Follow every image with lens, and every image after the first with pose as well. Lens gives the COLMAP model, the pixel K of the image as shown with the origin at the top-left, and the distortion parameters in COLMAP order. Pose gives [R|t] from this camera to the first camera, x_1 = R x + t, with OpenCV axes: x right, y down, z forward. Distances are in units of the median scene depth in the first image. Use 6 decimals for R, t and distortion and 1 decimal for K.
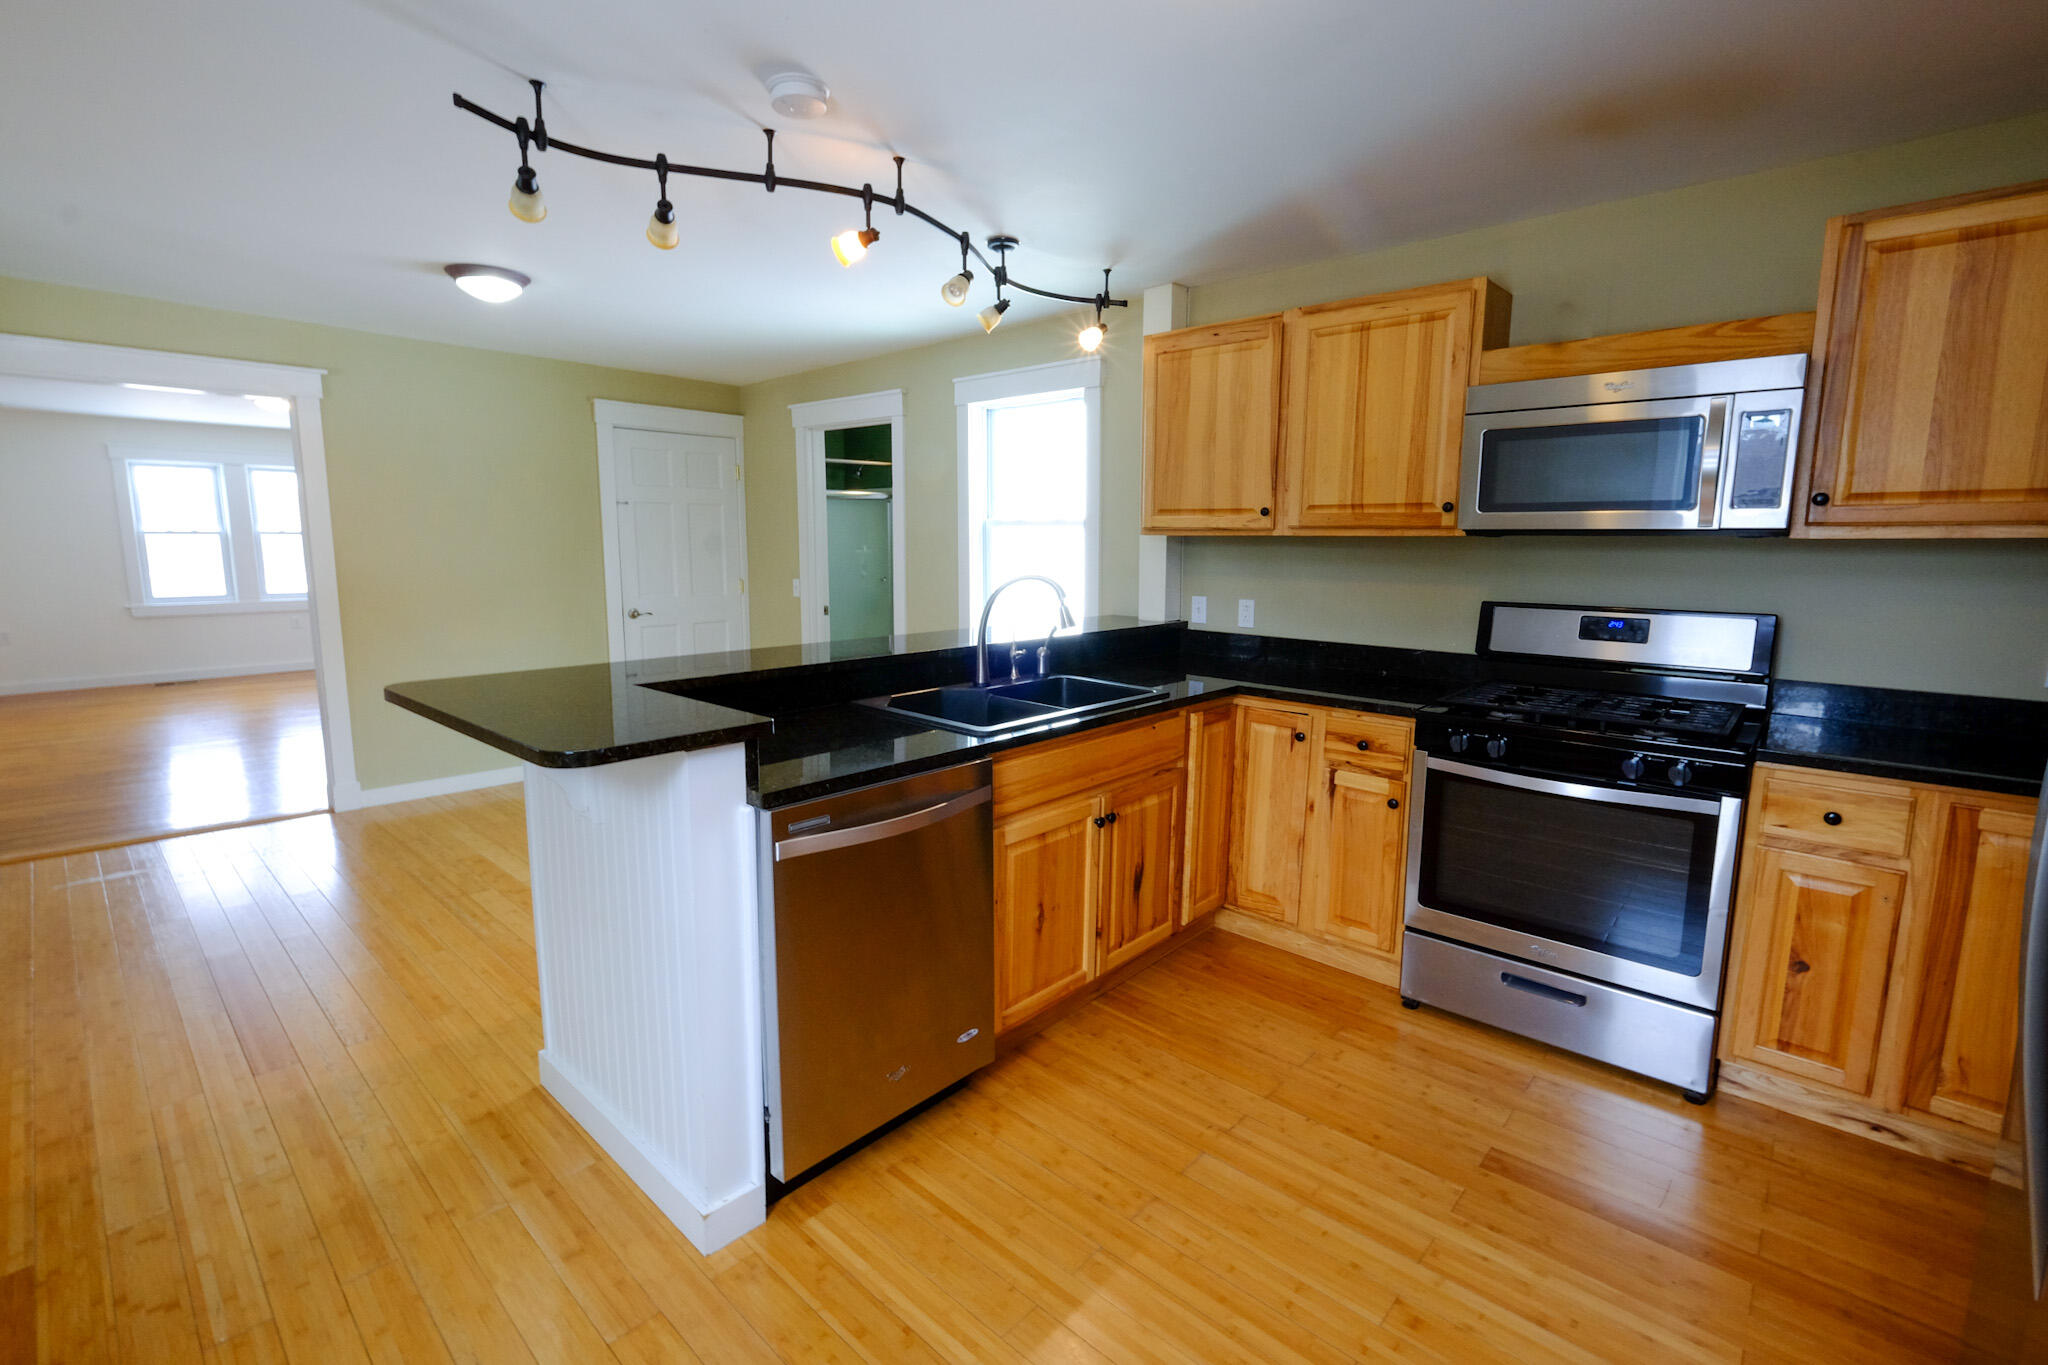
lens RADIAL K [[913.6, 0, 1024.5], [0, 913.6, 678.0], [0, 0, 1]] dist [0.000134, 0.002293]
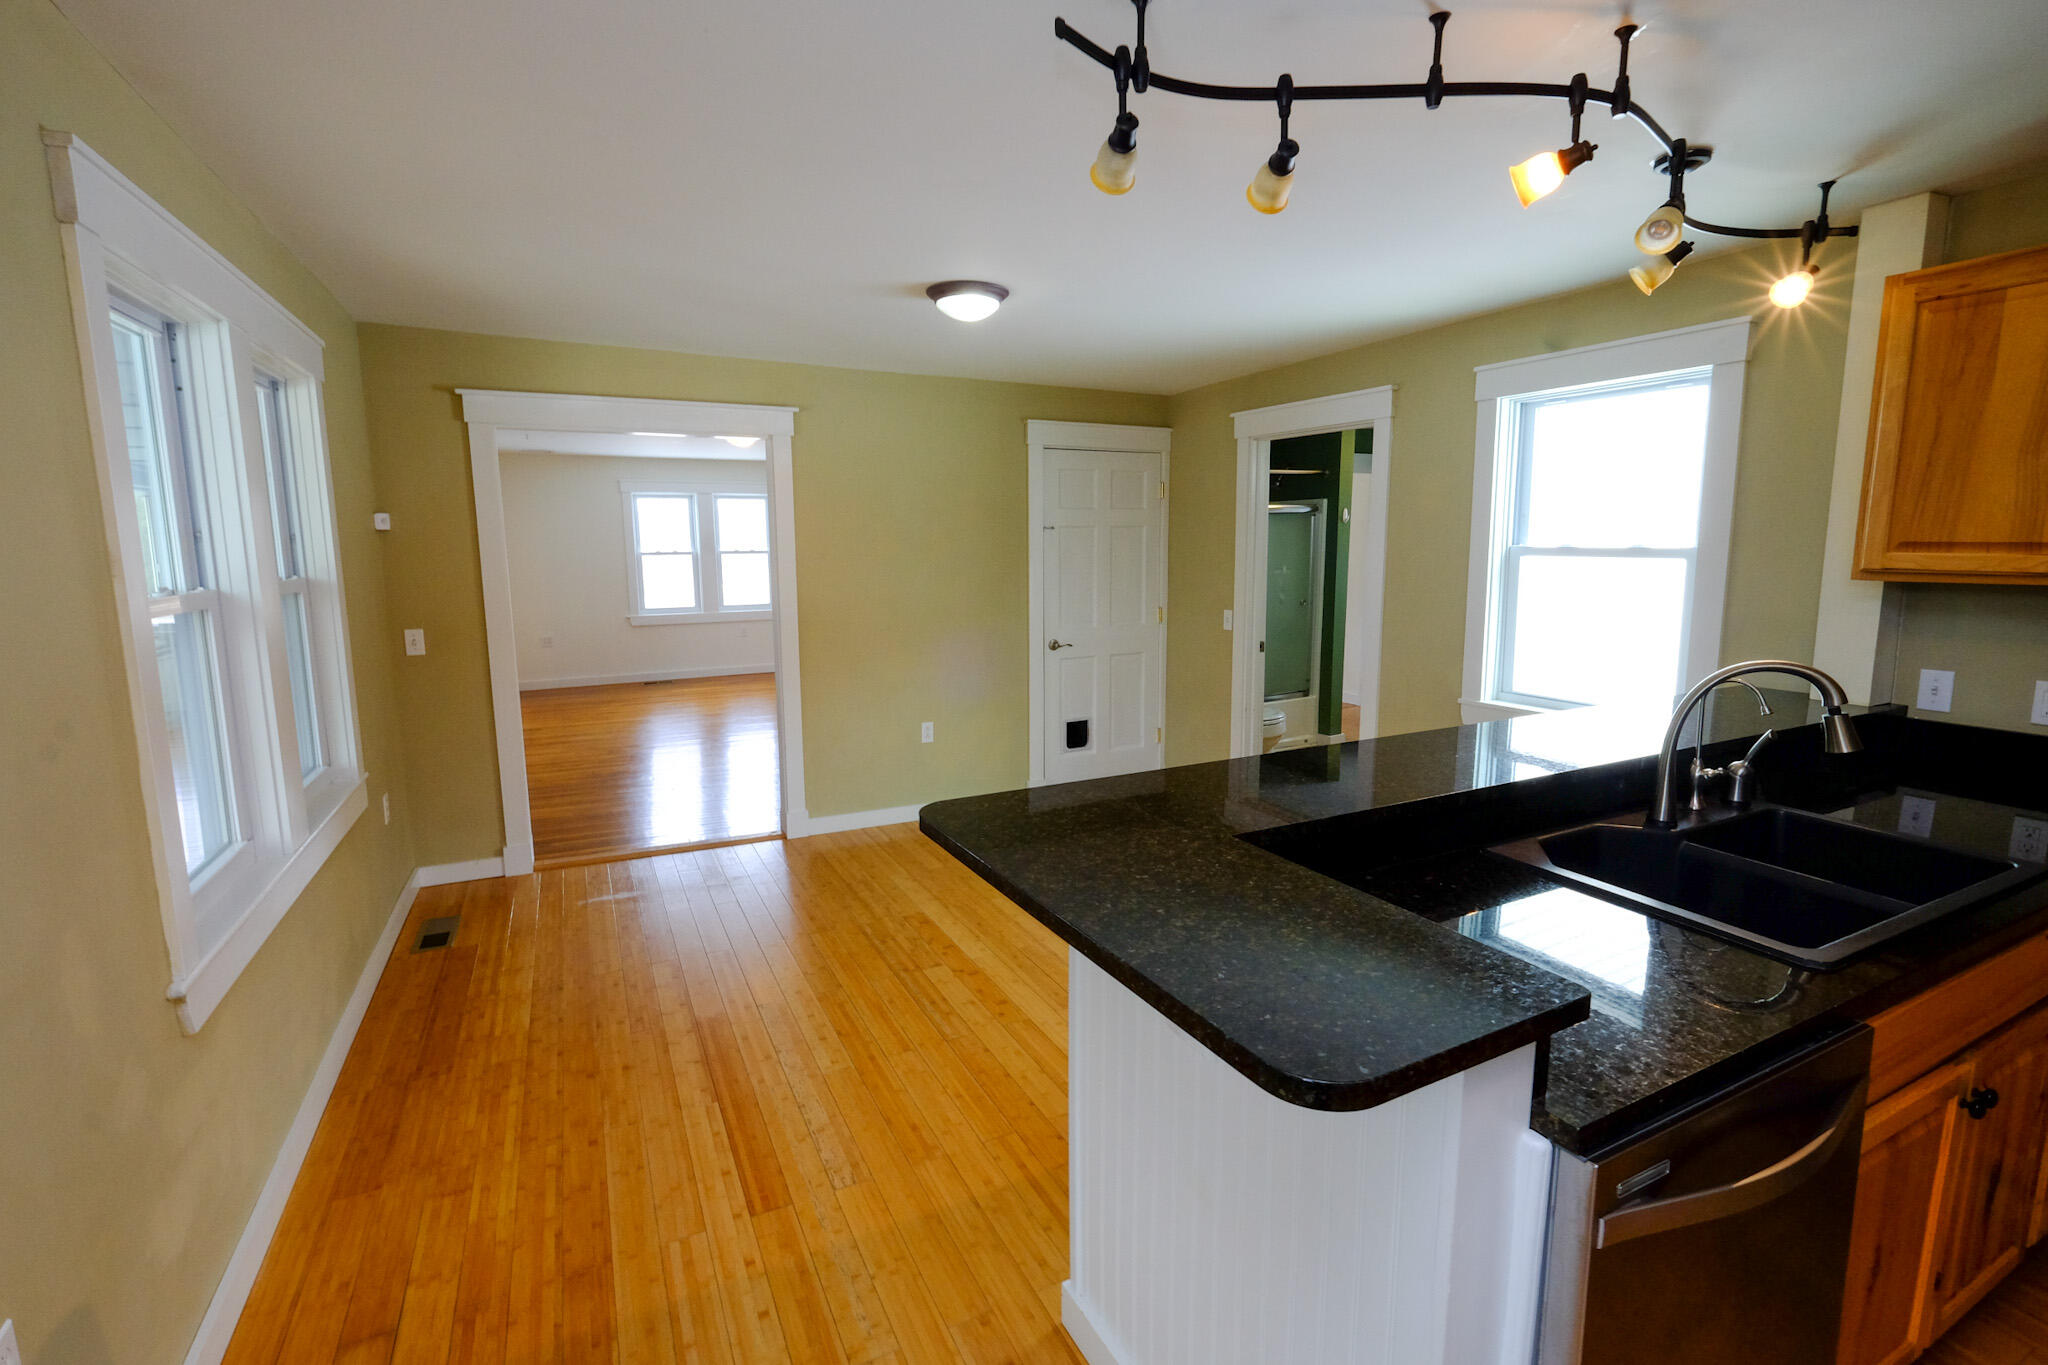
lens RADIAL K [[902.4, 0, 1021.7], [0, 902.4, 673.5], [0, 0, 1]] dist [-0.000679, -0.000029]
pose [[0.937508, 0.038523, -0.345826, -0.217226], [-0.038832, 0.999228, 0.006038, -0.071831], [0.345791, 0.007768, 0.938279, 0.185210]]
